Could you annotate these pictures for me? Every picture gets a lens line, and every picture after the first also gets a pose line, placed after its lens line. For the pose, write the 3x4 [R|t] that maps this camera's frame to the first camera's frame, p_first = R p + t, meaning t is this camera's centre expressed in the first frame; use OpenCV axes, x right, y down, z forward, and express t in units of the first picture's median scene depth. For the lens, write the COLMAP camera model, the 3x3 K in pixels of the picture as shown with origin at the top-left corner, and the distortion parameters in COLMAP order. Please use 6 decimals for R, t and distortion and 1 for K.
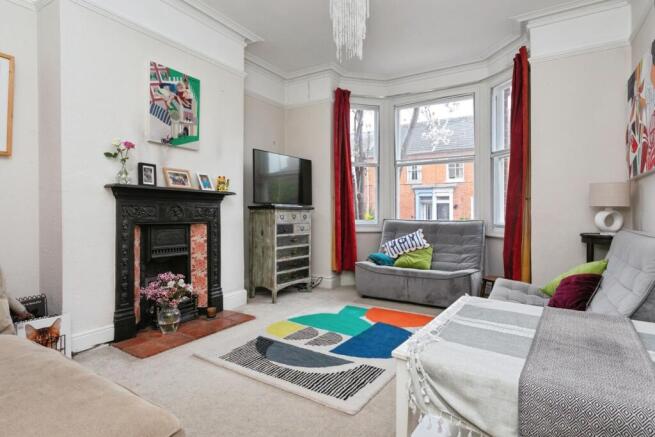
lens RADIAL K [[341.1, 0, 329.2], [0, 341.1, 215.9], [0, 0, 1]] dist [-0.000102, 0.000737]
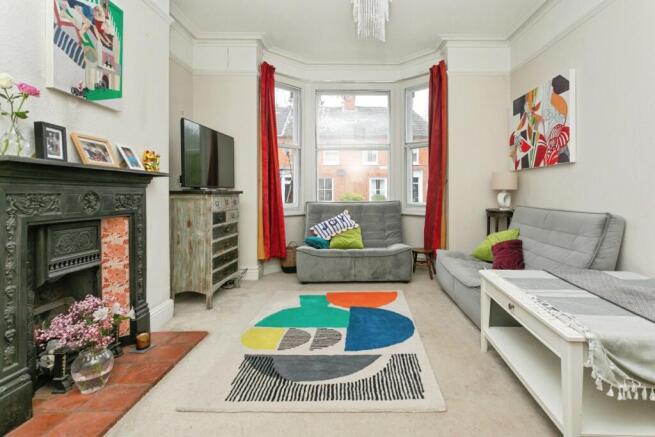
lens RADIAL K [[319.4, 0, 335.8], [0, 319.4, 193.0], [0, 0, 1]] dist [0.000749, 0.000452]
pose [[0.843980, -0.014246, 0.536185, -0.376337], [0.016961, 0.999856, -0.000132, -0.020398], [-0.536106, 0.009206, 0.844101, 0.225891]]
